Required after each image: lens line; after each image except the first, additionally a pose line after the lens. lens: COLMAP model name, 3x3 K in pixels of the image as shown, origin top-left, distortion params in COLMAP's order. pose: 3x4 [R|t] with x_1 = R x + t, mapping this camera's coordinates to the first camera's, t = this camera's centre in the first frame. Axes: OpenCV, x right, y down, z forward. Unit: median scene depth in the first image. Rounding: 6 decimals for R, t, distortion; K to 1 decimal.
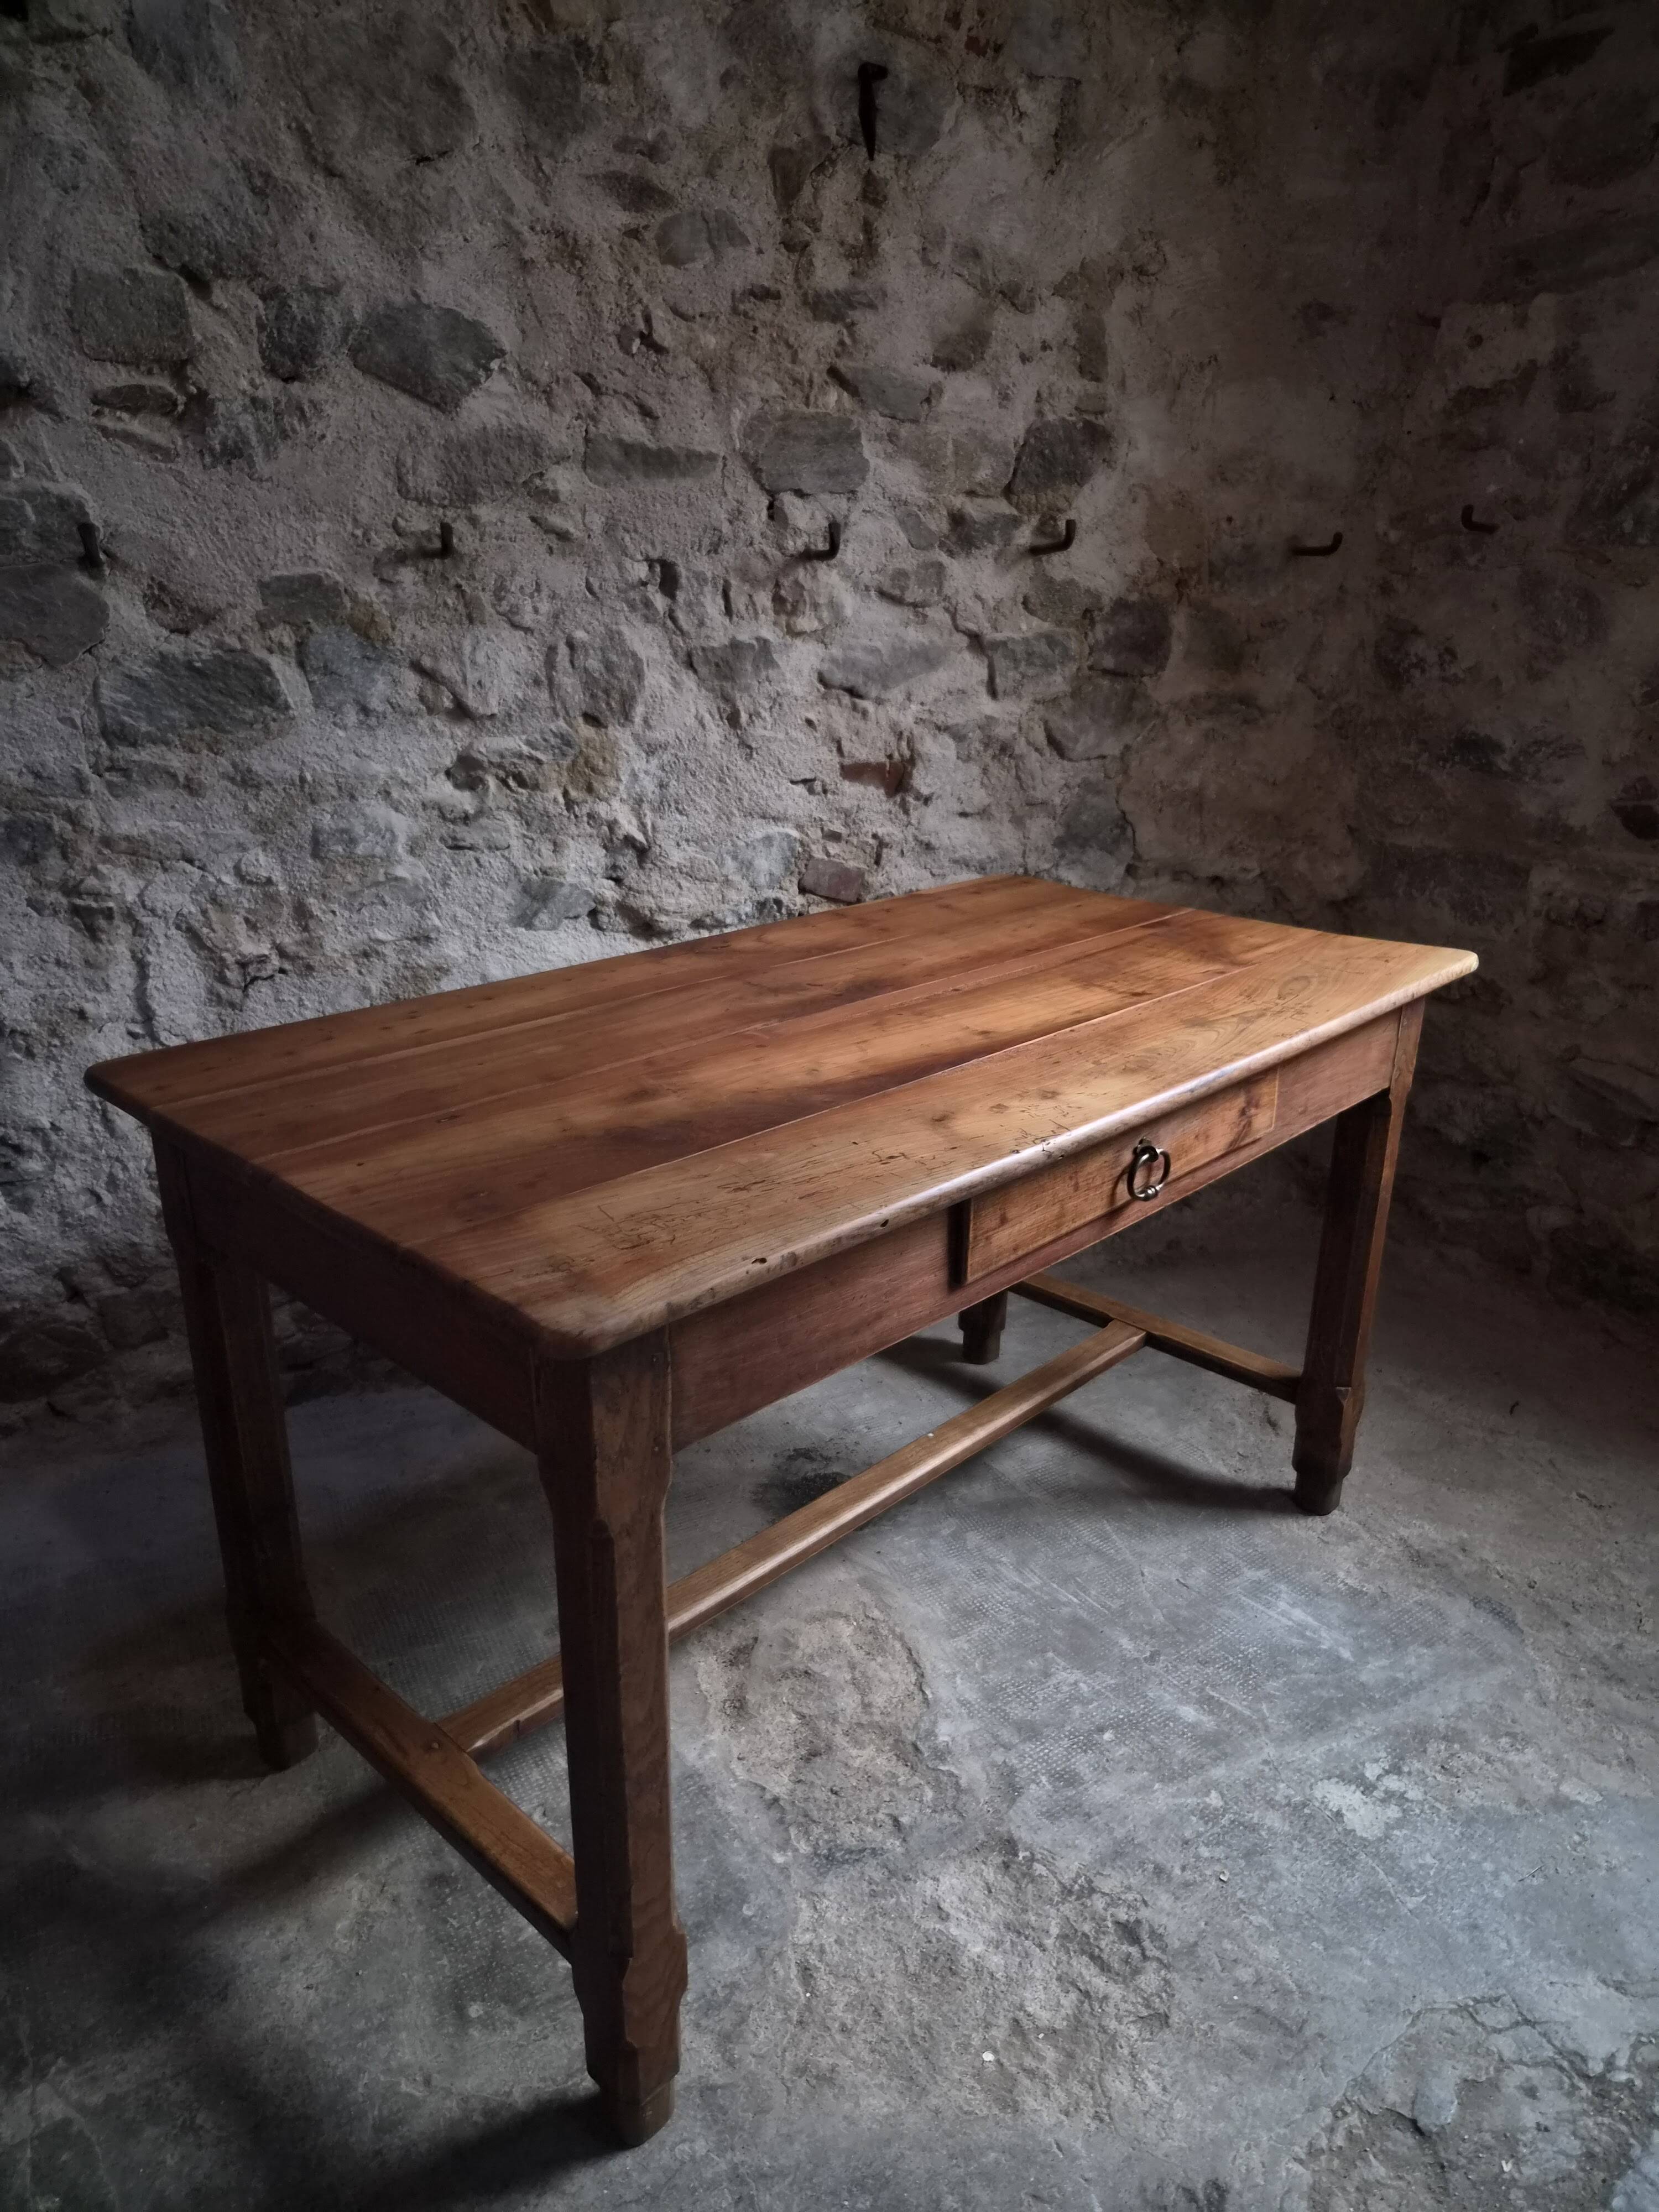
lens RADIAL K [[1490.3, 0, 841.4], [0, 1490.3, 1124.8], [0, 0, 1]] dist [0.062797, -0.047858]
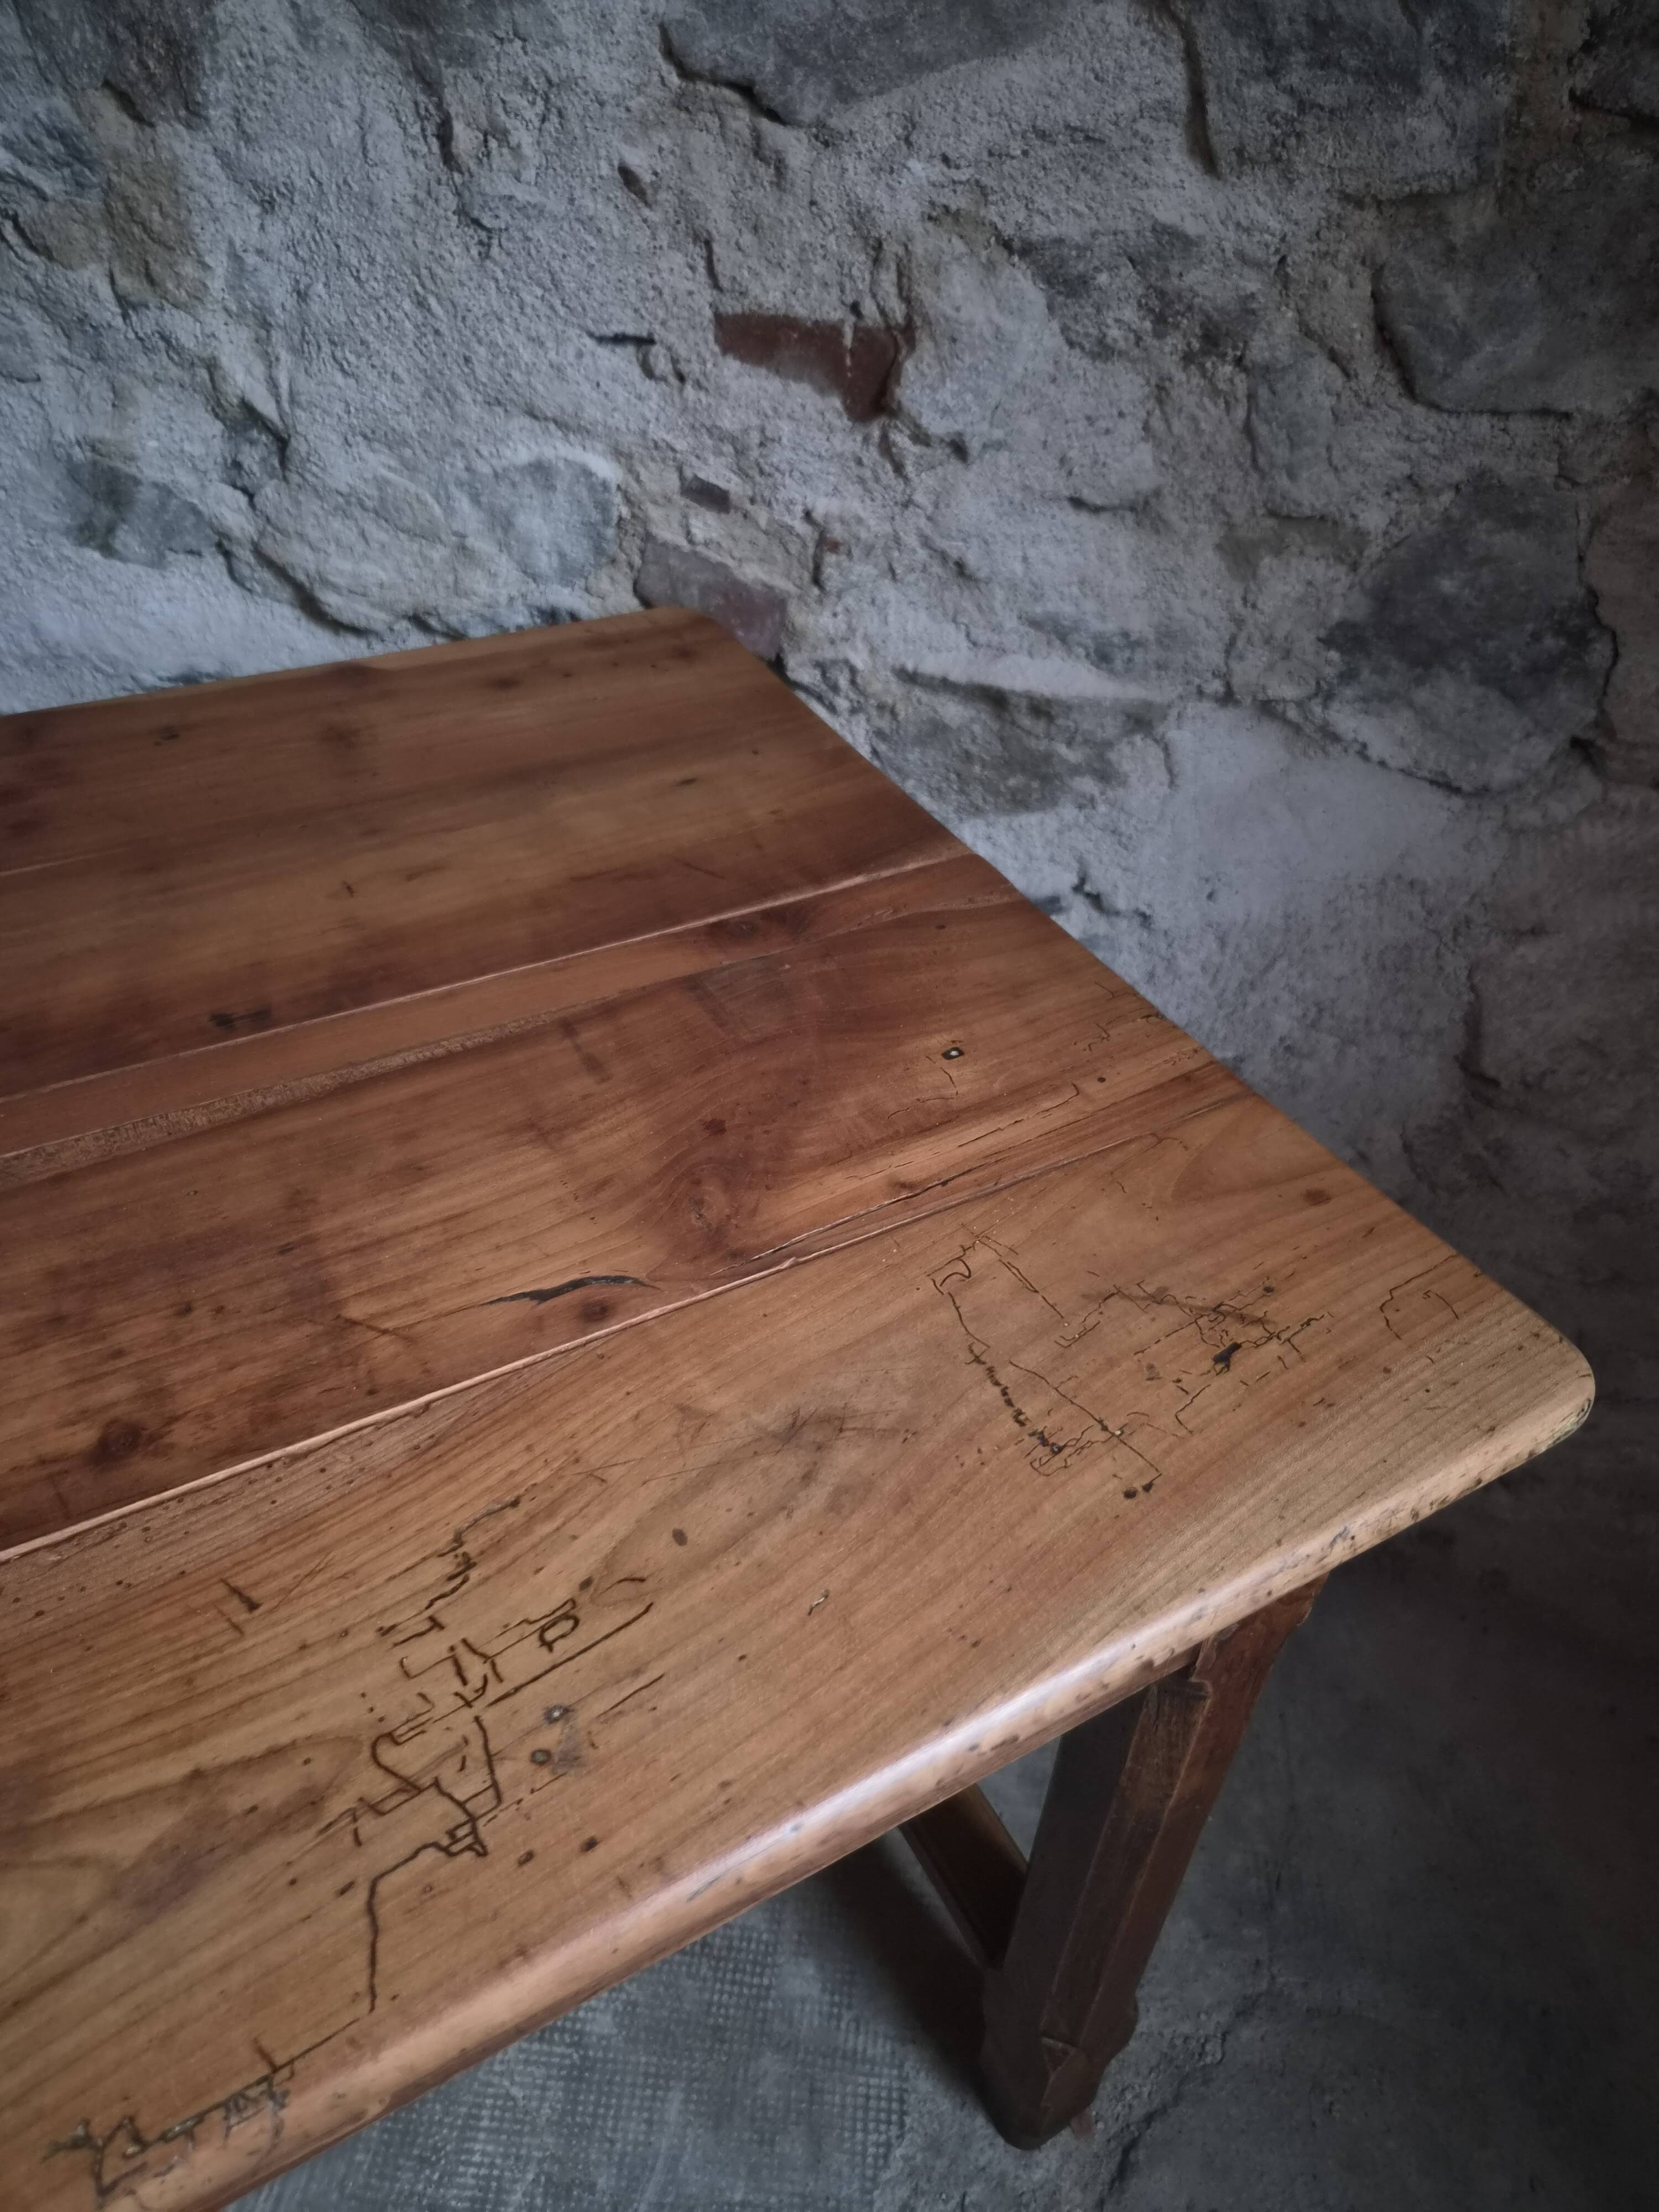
lens RADIAL K [[1501.6, 0, 840.8], [0, 1501.6, 1122.8], [0, 0, 1]] dist [0.051603, -0.043589]
pose [[0.776265, 0.427738, -0.463091, 0.325900], [-0.247625, 0.882437, 0.399984, -0.240708], [0.579736, -0.195820, 0.790924, 0.725164]]
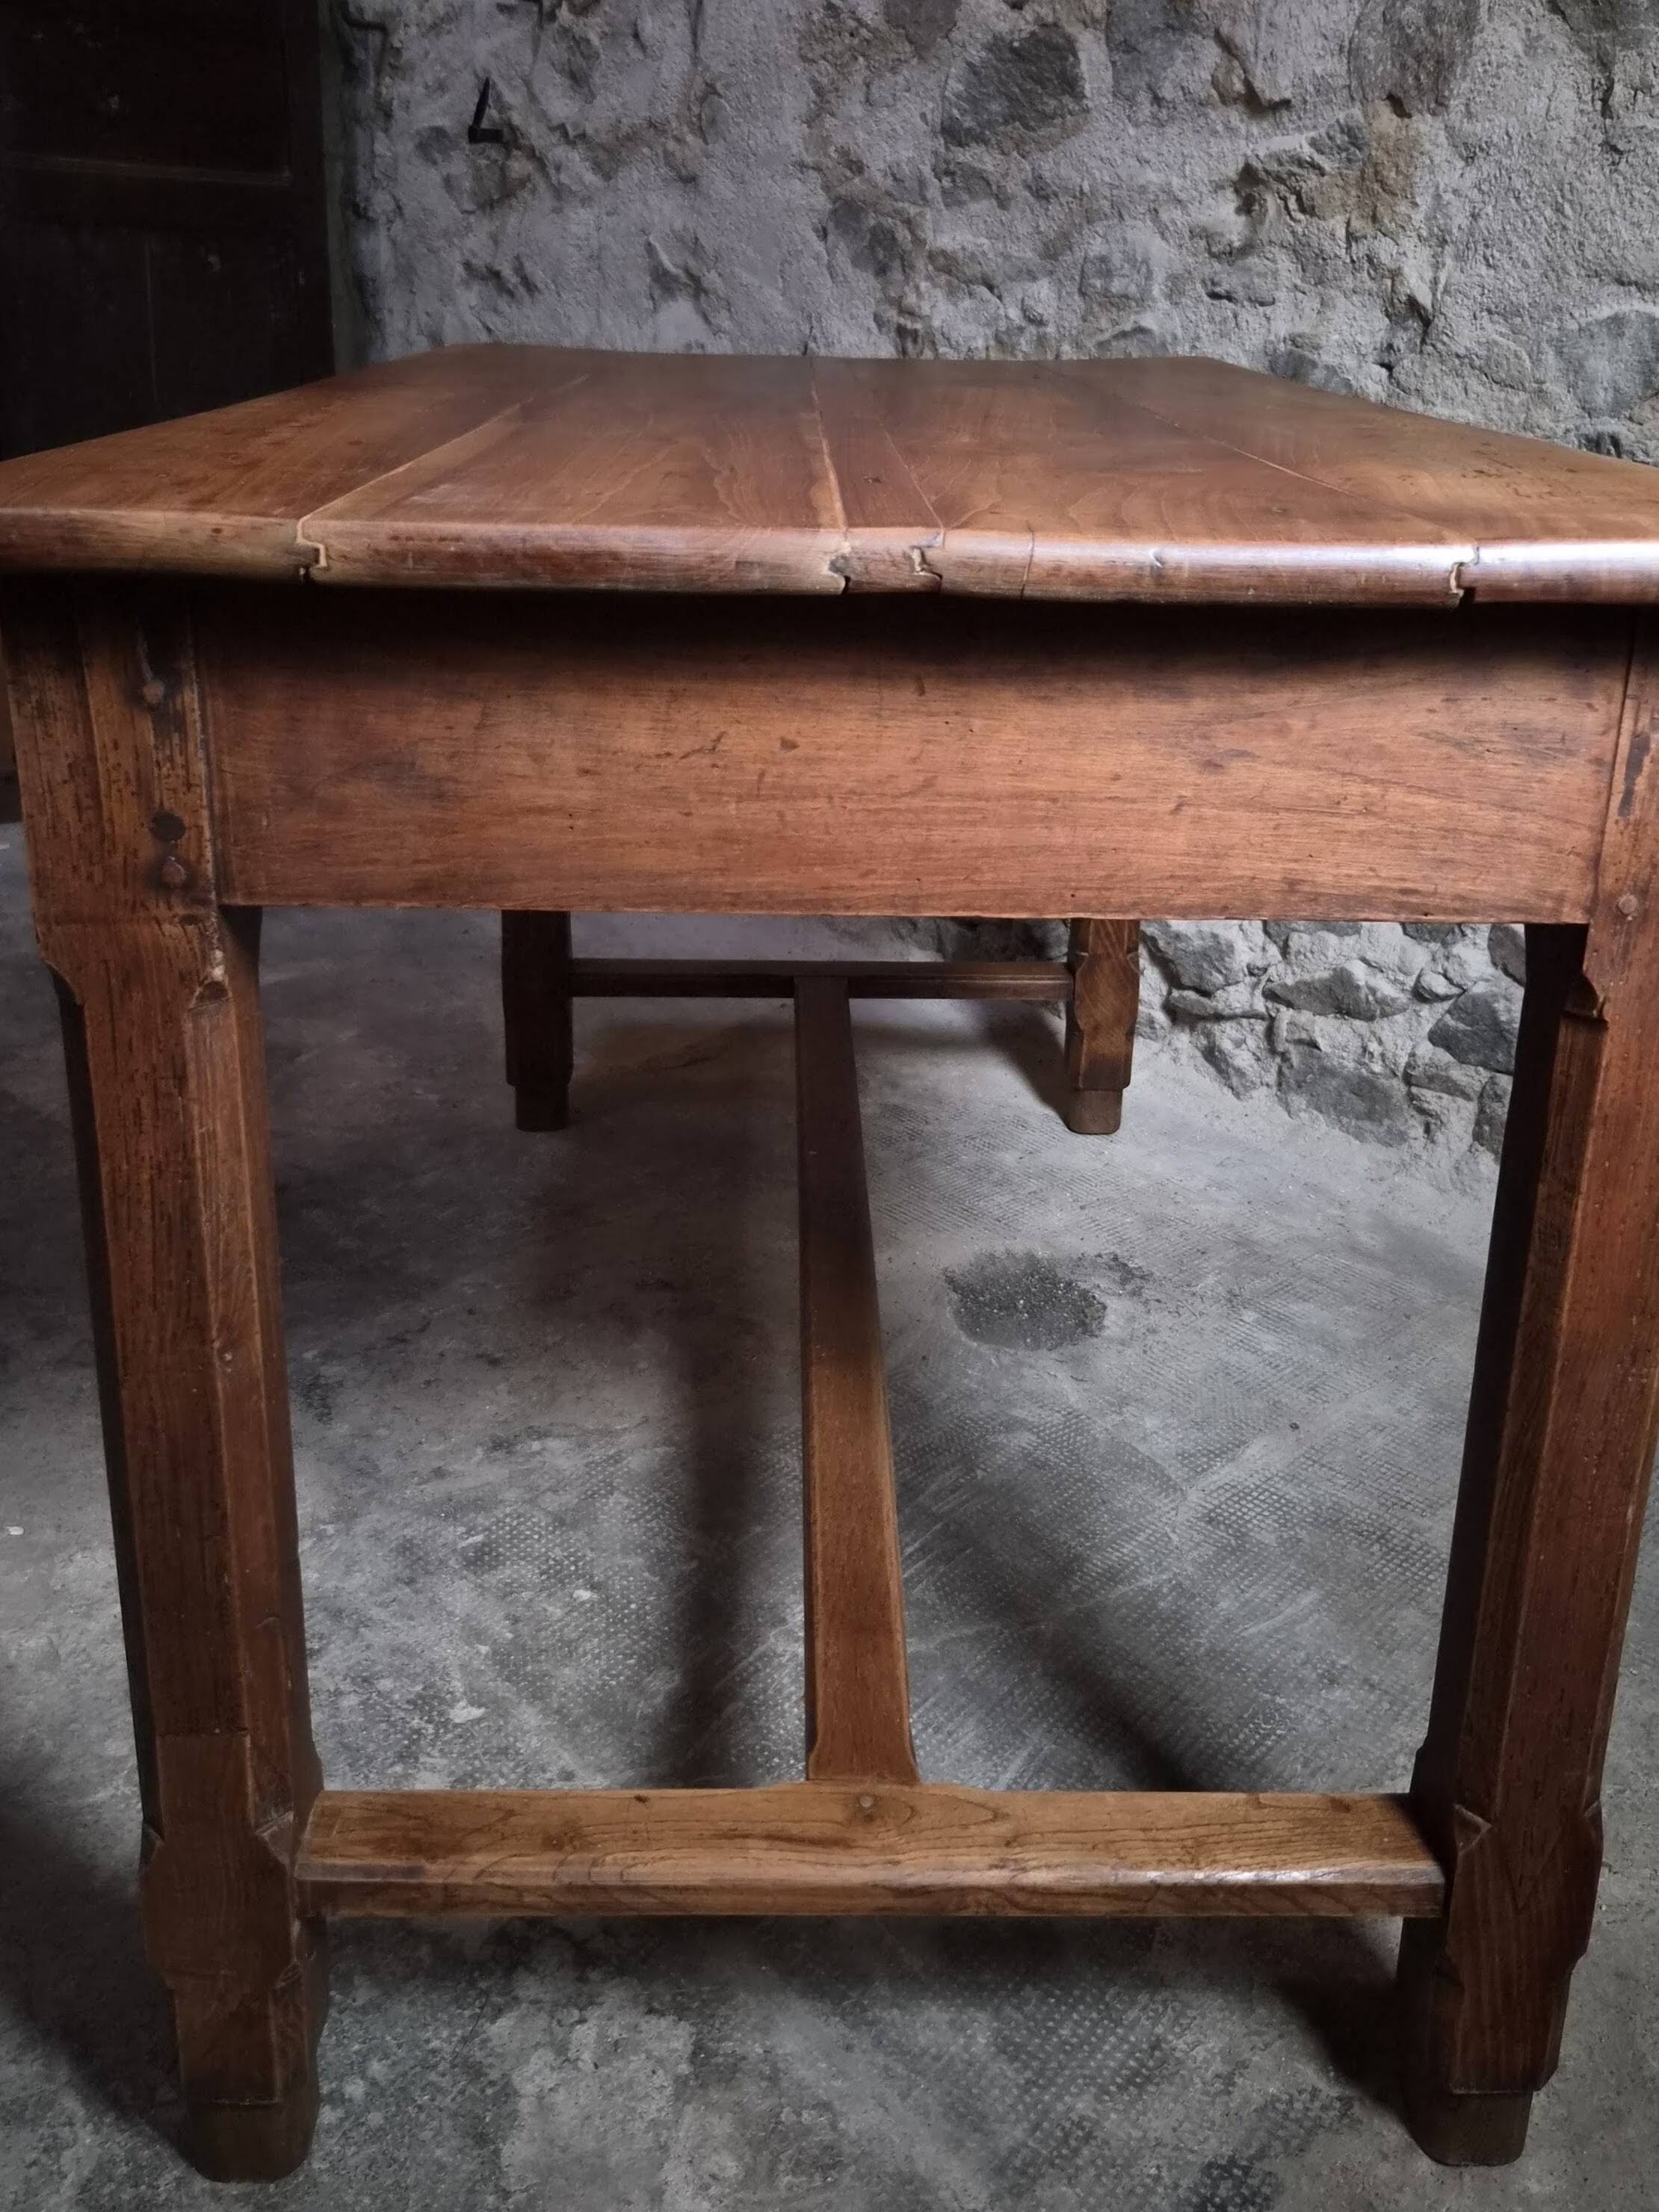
lens RADIAL K [[2004.1, 0, 836.3], [0, 2004.1, 956.3], [0, 0, 1]] dist [0.098843, -0.134003]
pose [[0.258342, 0.309717, -0.915060, 0.700255], [-0.361151, 0.909498, 0.205874, -0.029587], [0.896007, 0.277289, 0.346816, 0.587107]]
